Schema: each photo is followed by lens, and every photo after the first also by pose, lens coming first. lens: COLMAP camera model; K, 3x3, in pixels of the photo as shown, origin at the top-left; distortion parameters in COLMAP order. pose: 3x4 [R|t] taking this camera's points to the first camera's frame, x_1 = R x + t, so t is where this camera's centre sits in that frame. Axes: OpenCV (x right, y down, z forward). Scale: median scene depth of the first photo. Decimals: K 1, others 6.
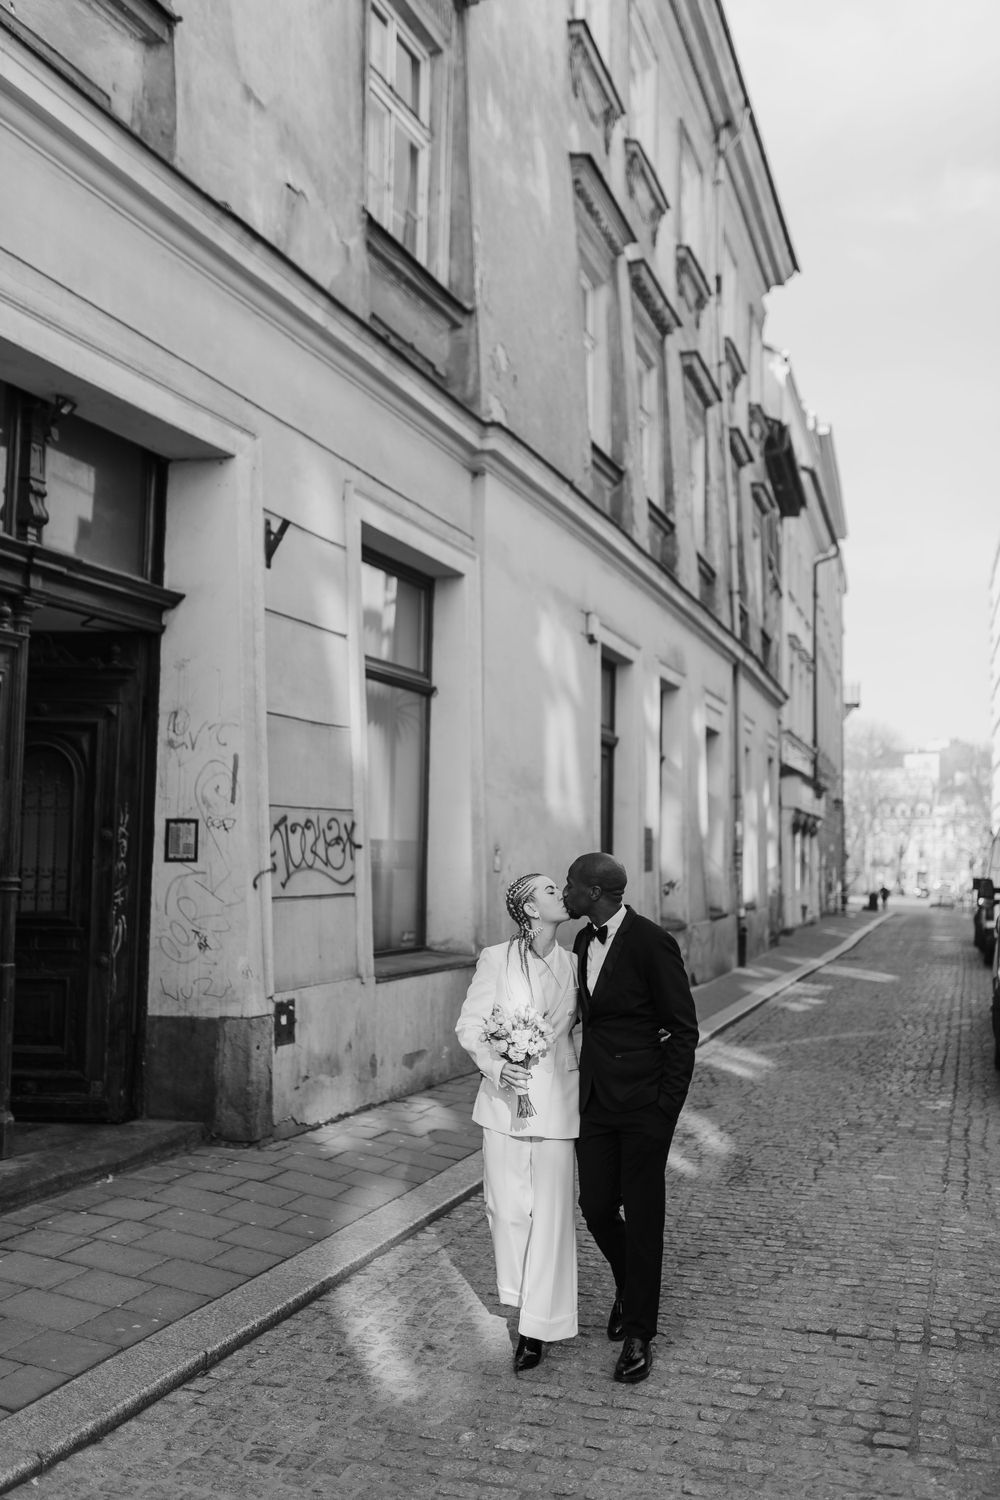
lens RADIAL K [[1507.9, 0, 503.2], [0, 1507.9, 748.2], [0, 0, 1]] dist [-0.004739, 0.013042]
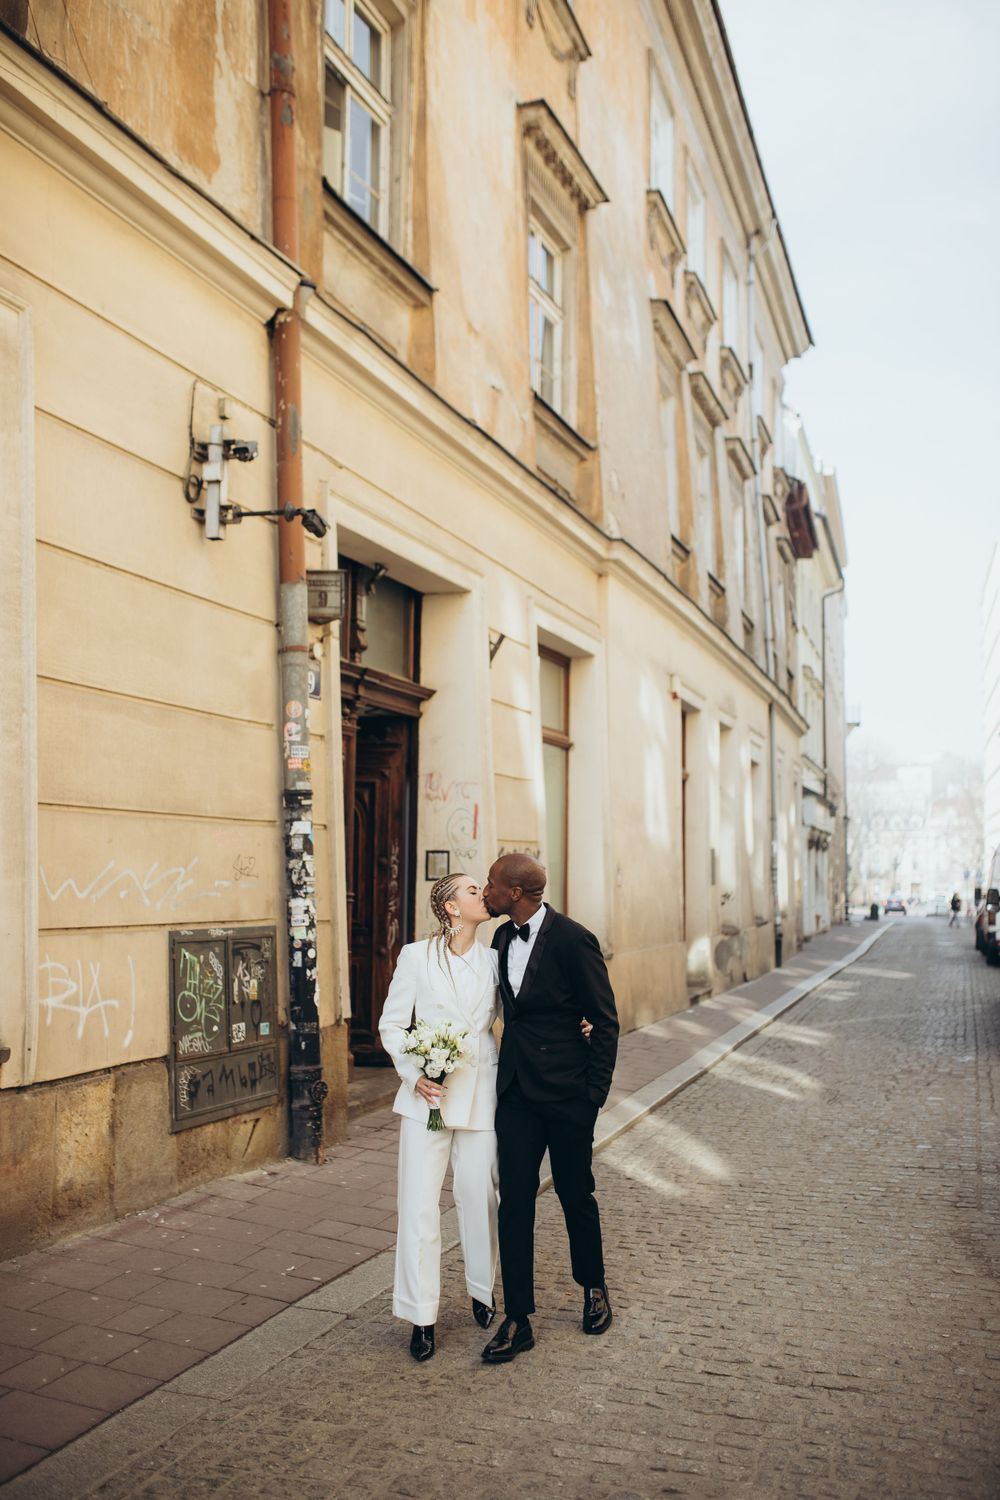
lens RADIAL K [[1468.3, 0, 525.9], [0, 1468.3, 752.1], [0, 0, 1]] dist [-0.055994, 0.027953]
pose [[0.999934, -0.006568, 0.009475, -0.068995], [0.006657, 0.999934, -0.009408, -0.015084], [-0.009412, 0.009471, 0.999911, -0.178894]]
